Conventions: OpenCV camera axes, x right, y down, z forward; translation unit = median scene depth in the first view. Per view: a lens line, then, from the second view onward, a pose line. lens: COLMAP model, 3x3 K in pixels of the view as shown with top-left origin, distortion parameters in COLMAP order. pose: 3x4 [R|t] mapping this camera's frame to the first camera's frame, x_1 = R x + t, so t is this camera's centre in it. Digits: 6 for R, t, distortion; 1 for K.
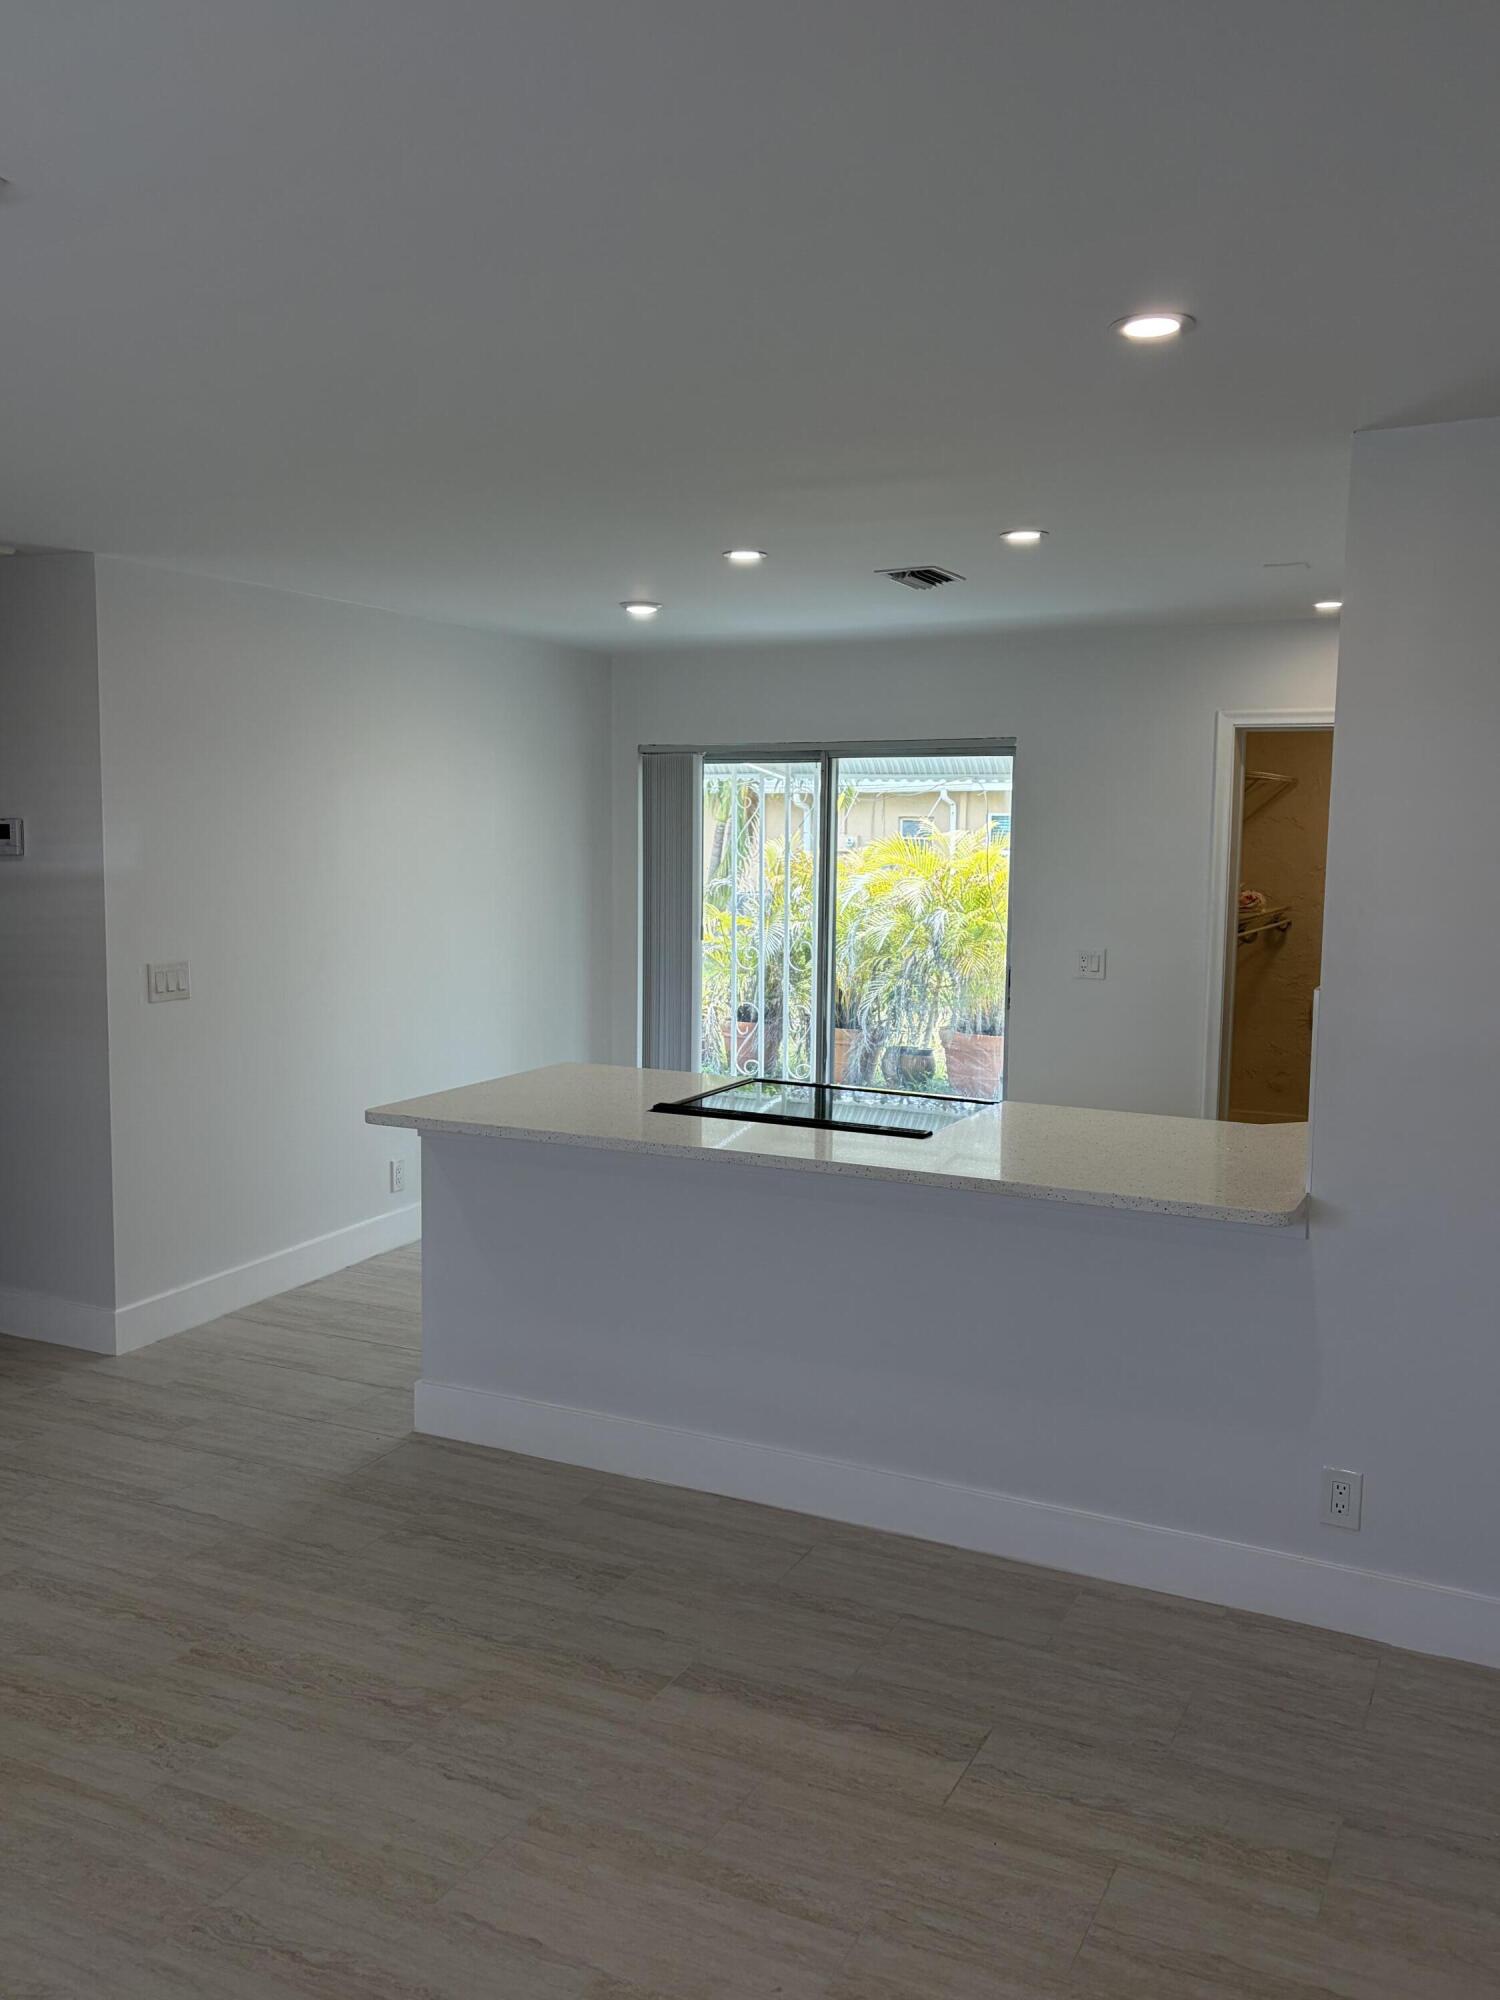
lens RADIAL K [[1650.5, 0, 768.9], [0, 1650.5, 1005.1], [0, 0, 1]] dist [0.101018, -0.096956]
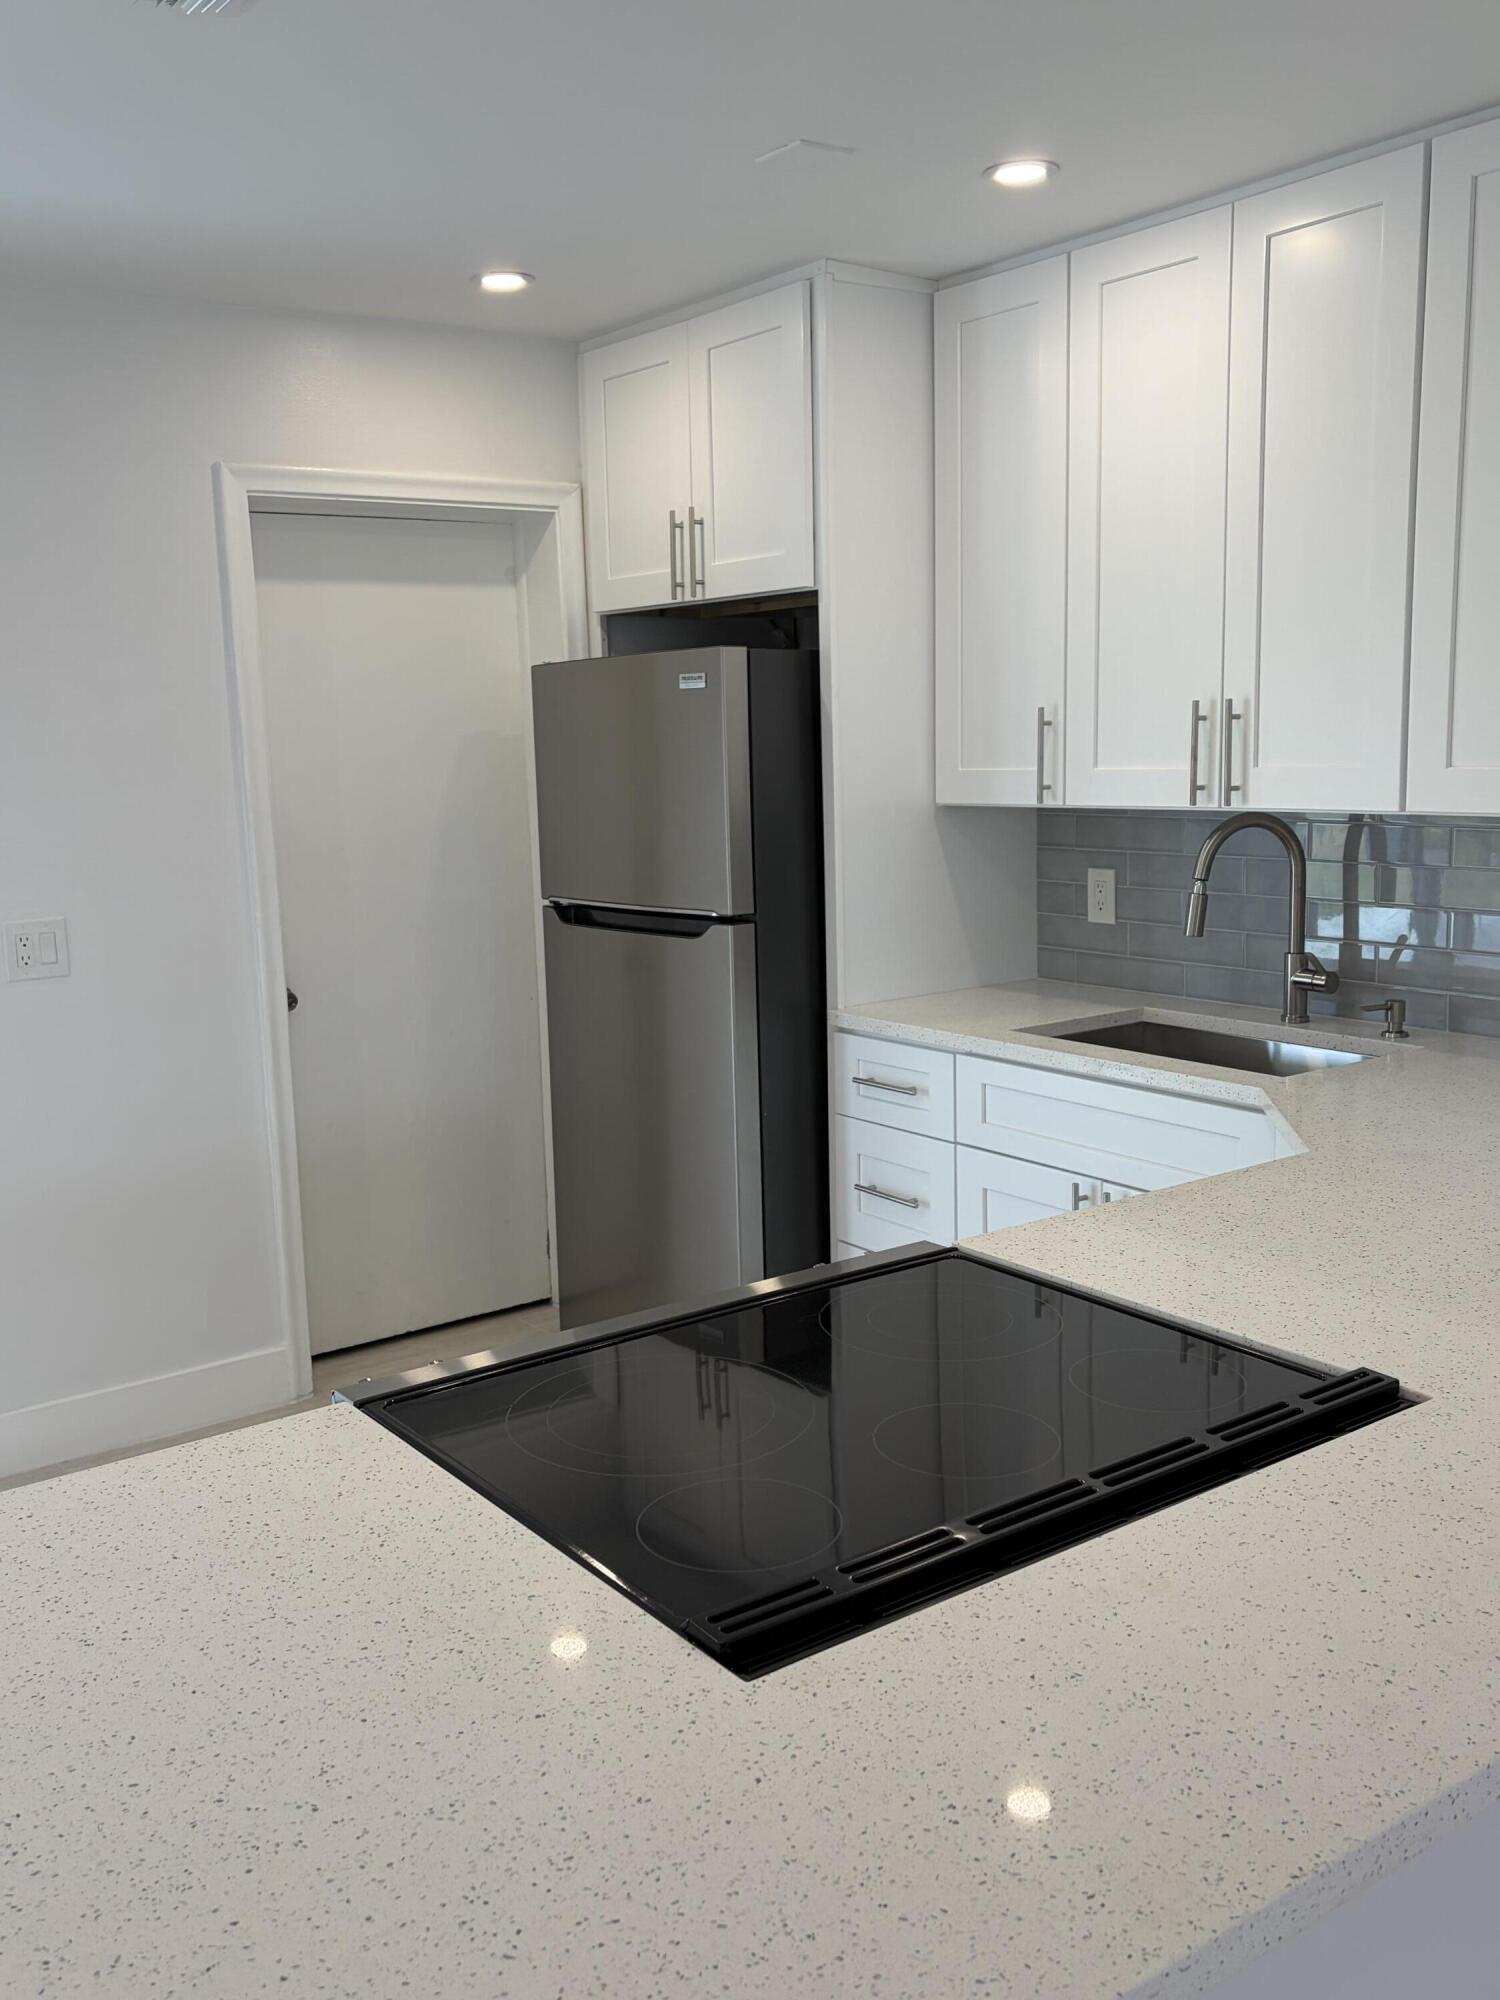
lens RADIAL K [[1801.3, 0, 750.0], [0, 1801.3, 1000.0], [0, 0, 1]] dist [0.109704, -0.183967]
pose [[0.469574, -0.166217, 0.867106, -0.321823], [0.135410, 0.984057, 0.115306, -0.076804], [-0.872447, 0.063270, 0.484595, 0.910193]]
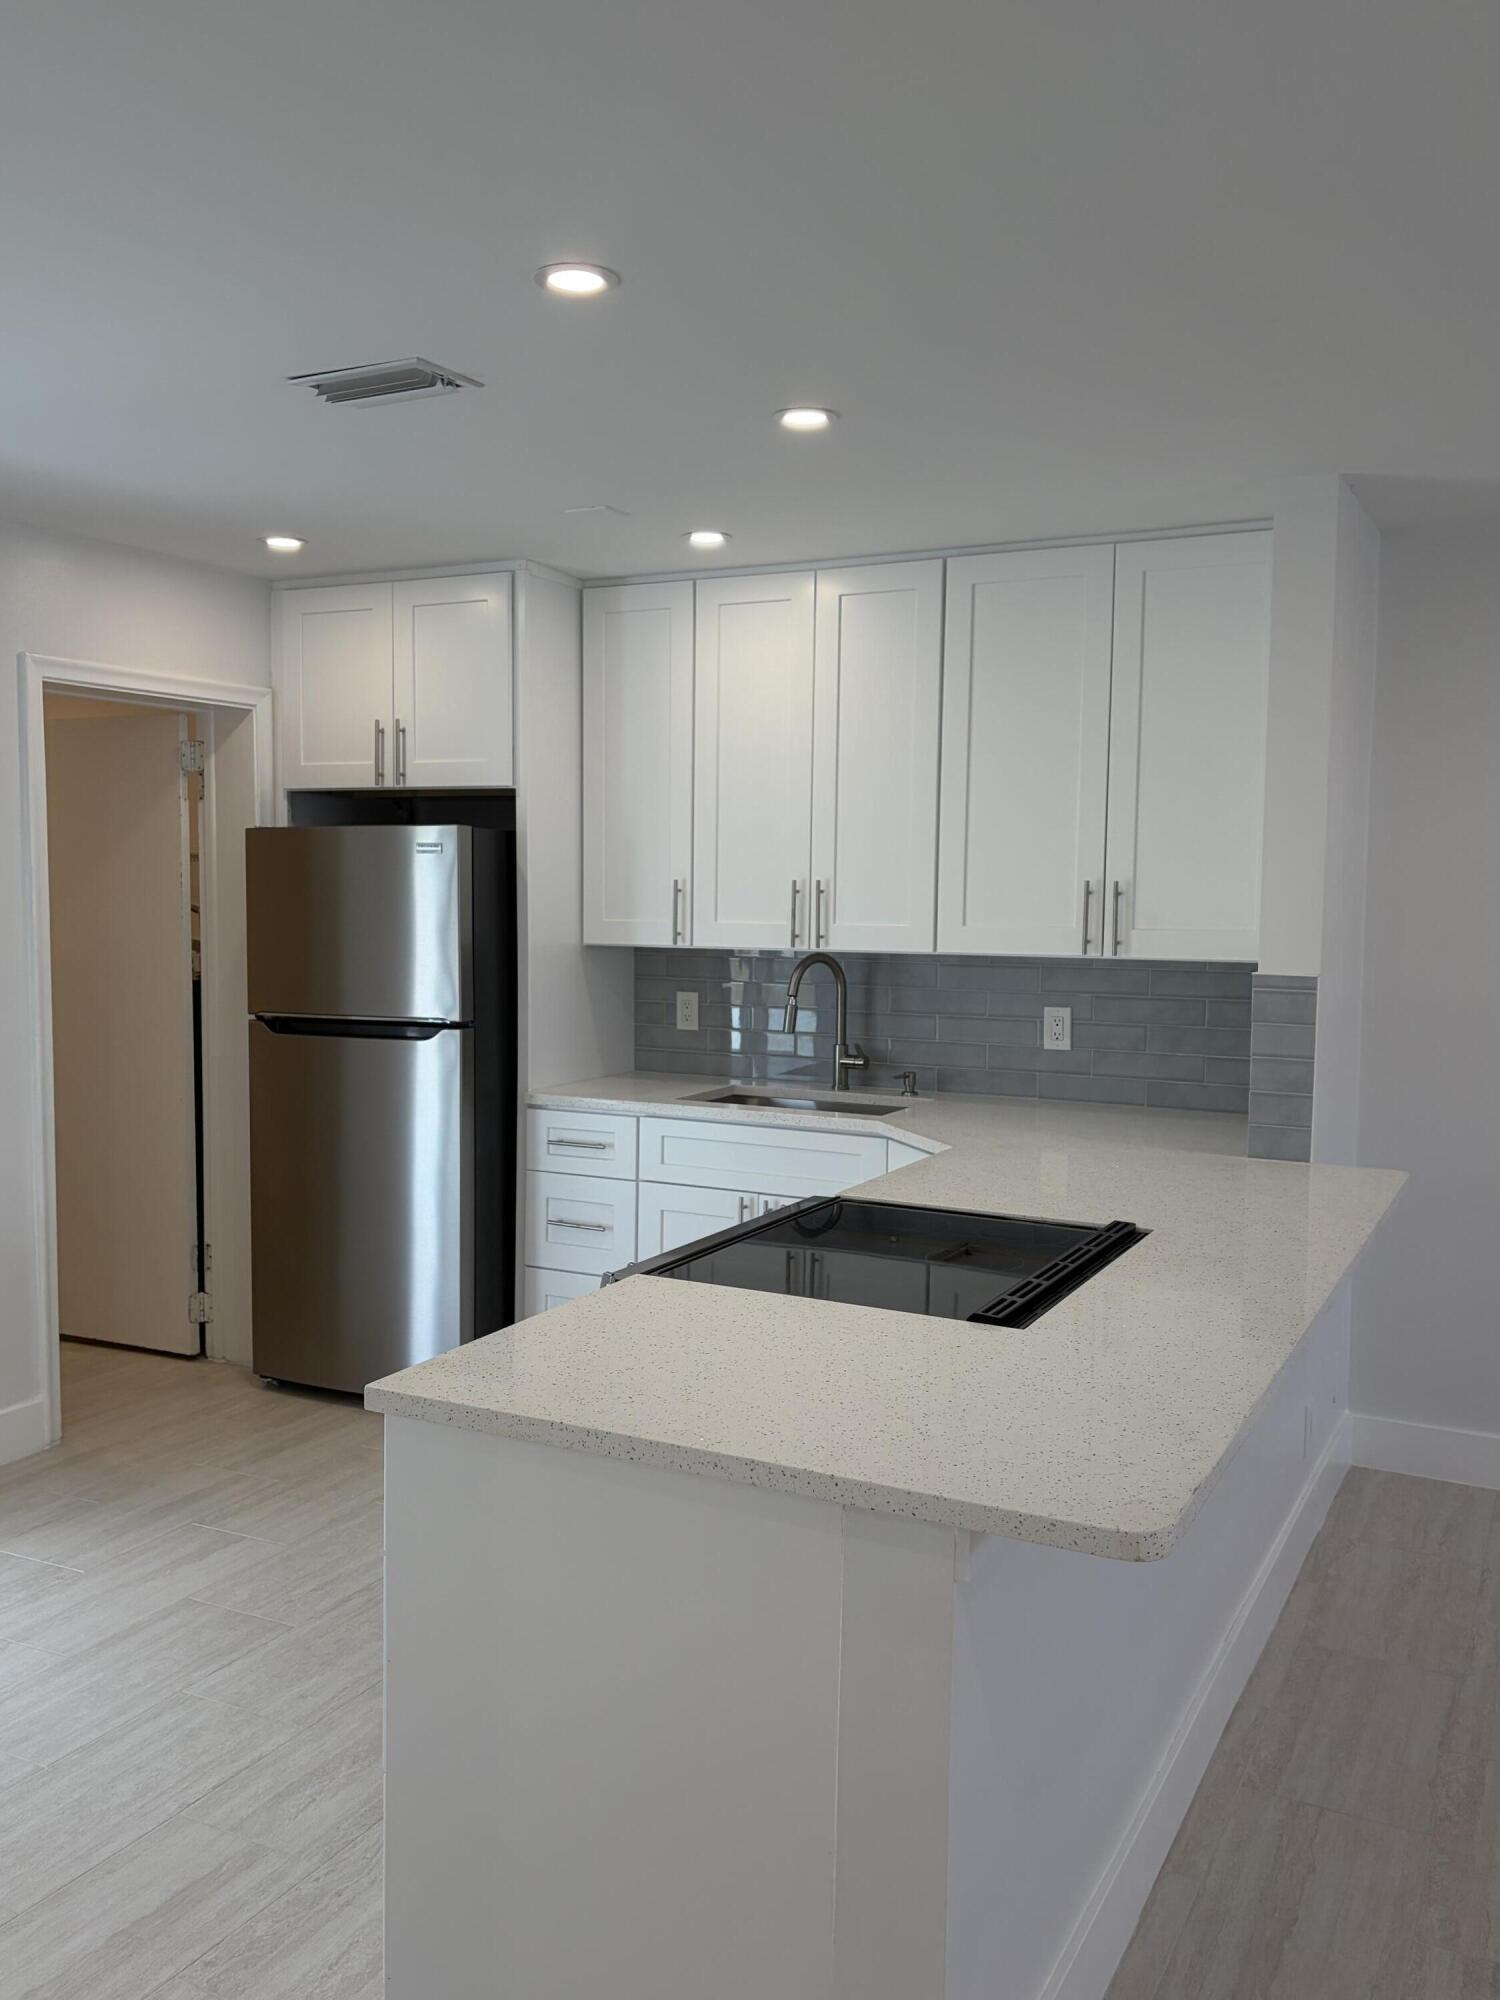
lens RADIAL K [[1650.5, 0, 768.9], [0, 1650.5, 1005.1], [0, 0, 1]] dist [0.101018, -0.096956]
pose [[0.021500, -0.094168, 0.995324, -0.656776], [0.101883, 0.990578, 0.091518, -0.109616], [-0.994564, 0.099439, 0.030892, 1.120947]]
